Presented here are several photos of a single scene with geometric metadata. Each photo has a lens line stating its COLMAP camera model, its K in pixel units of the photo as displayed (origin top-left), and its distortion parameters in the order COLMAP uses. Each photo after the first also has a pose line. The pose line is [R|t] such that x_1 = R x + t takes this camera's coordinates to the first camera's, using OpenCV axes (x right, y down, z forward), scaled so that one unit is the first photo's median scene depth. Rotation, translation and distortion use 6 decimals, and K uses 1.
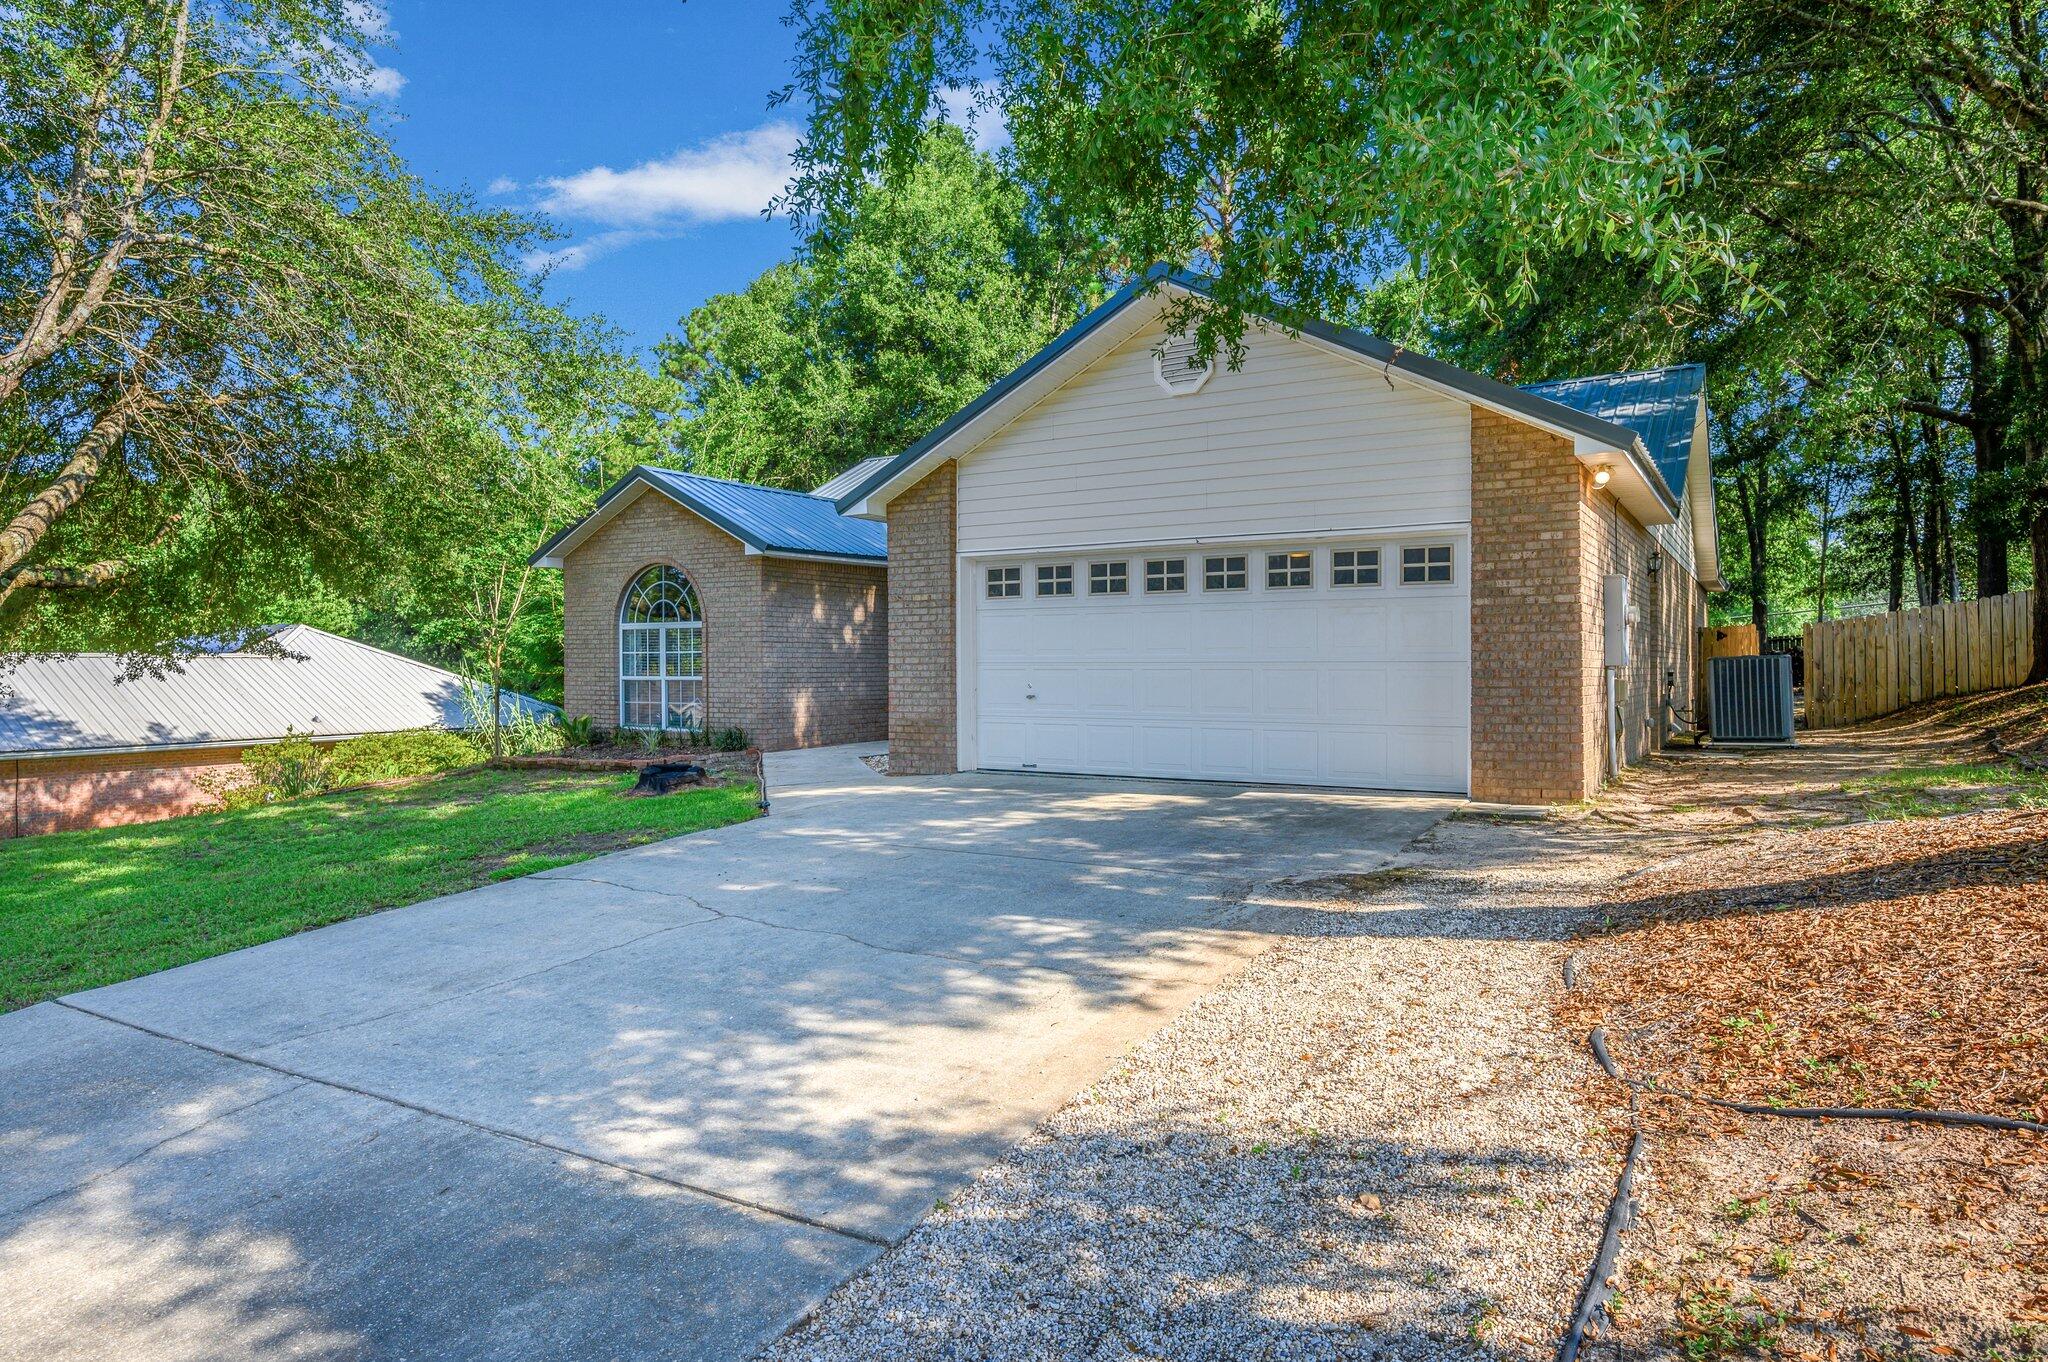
lens RADIAL K [[1257.6, 0, 1024.0], [0, 1257.6, 681.0], [0, 0, 1]] dist [-0.000263, -0.000040]
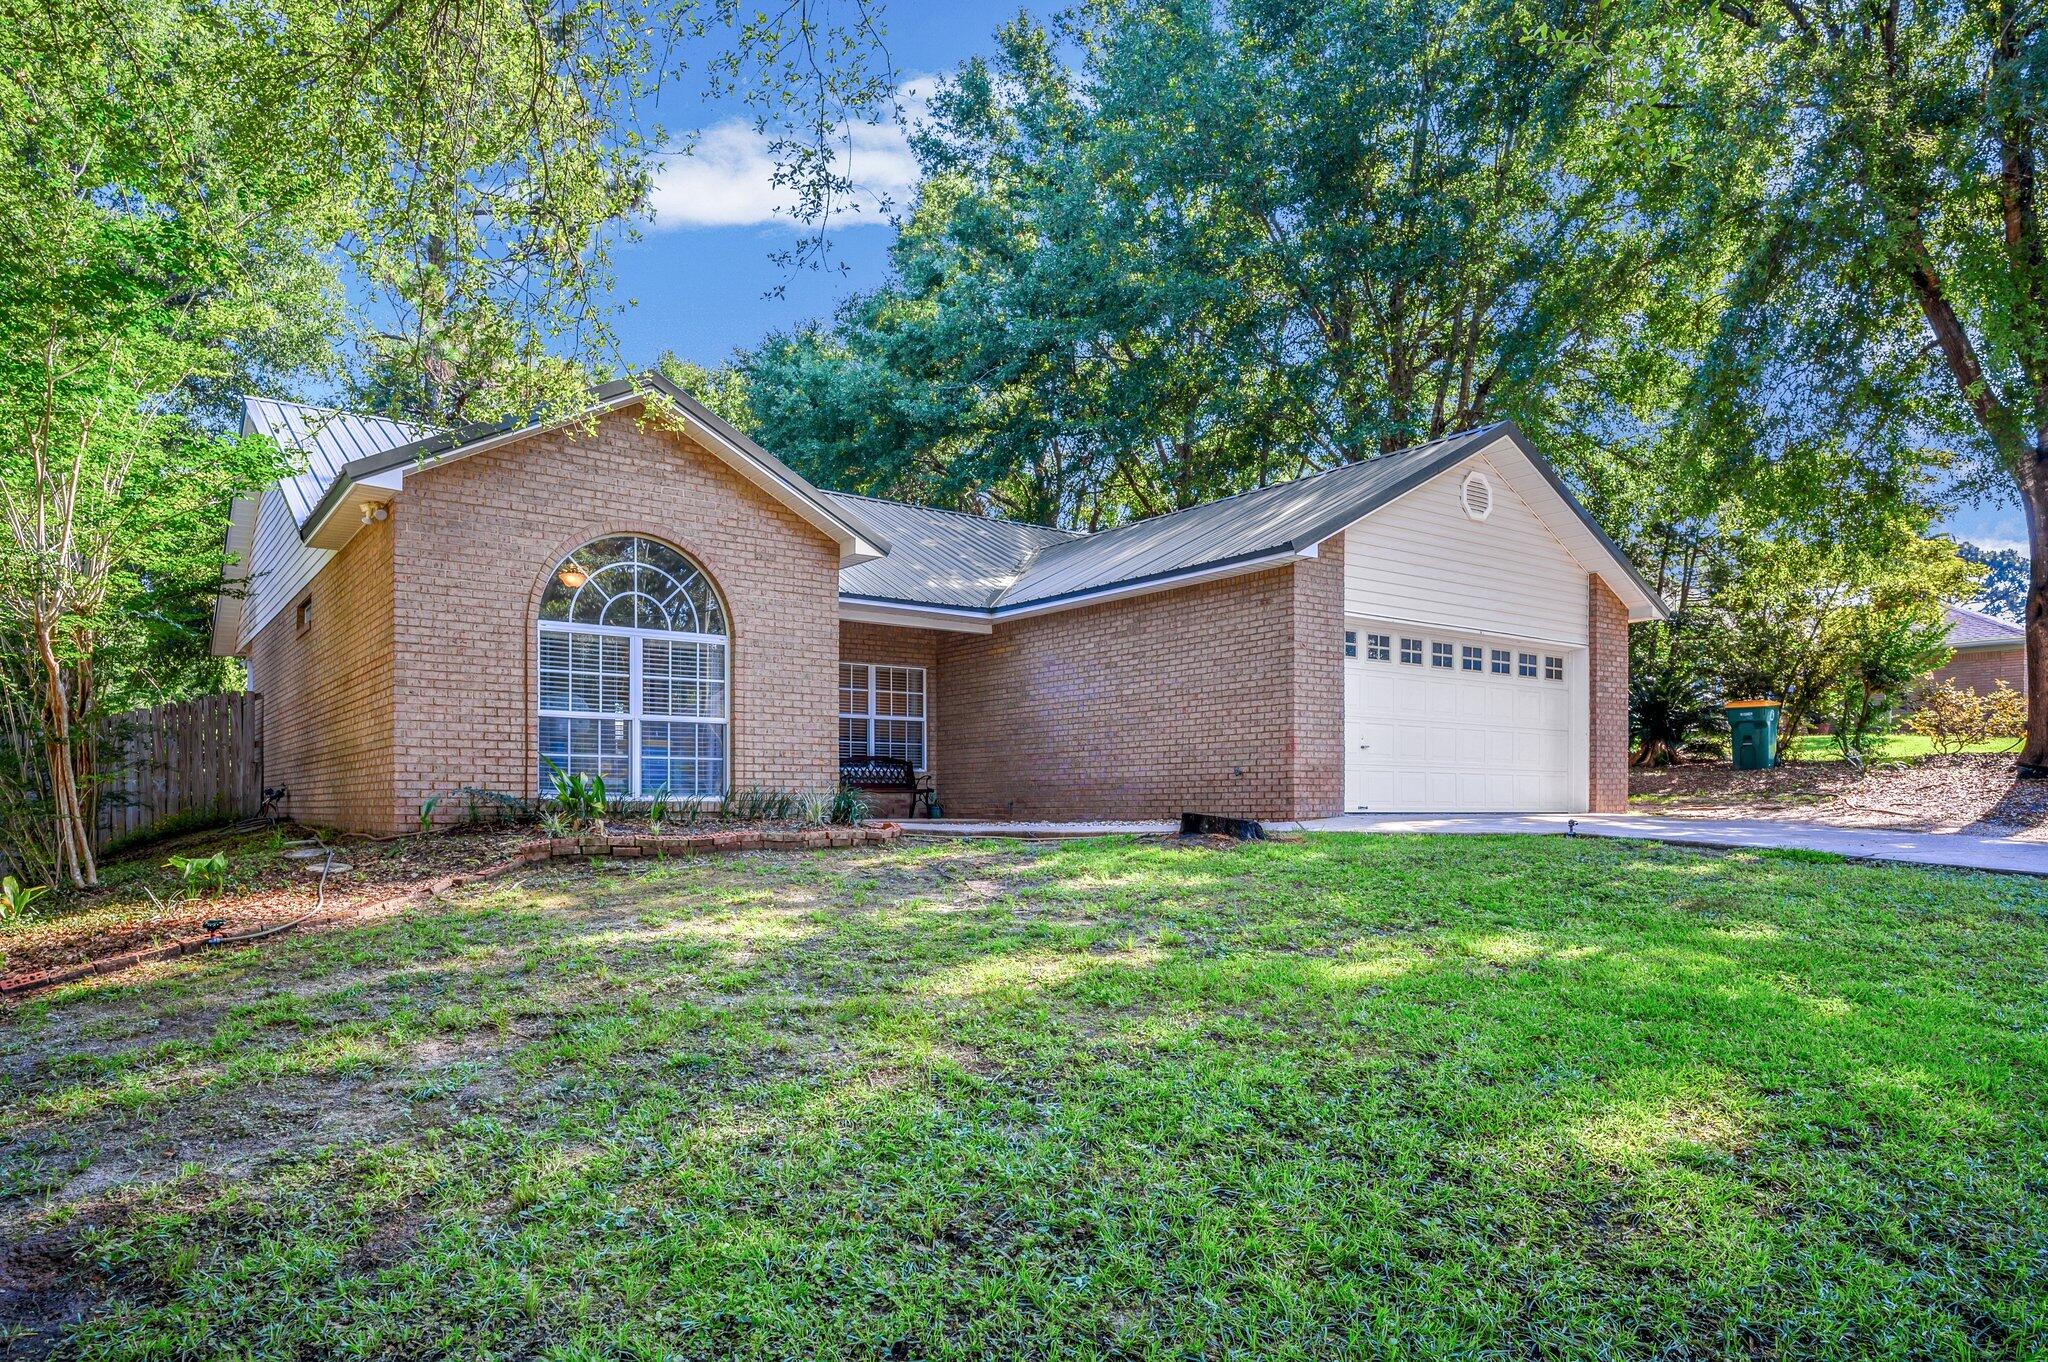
lens RADIAL K [[1257.6, 0, 1024.0], [0, 1257.6, 681.0], [0, 0, 1]] dist [-0.000263, -0.000040]
pose [[0.386409, 0.090459, 0.917881, -1.107887], [0.005780, 0.994922, -0.100485, 0.061229], [-0.922309, 0.044134, 0.383924, 0.830190]]
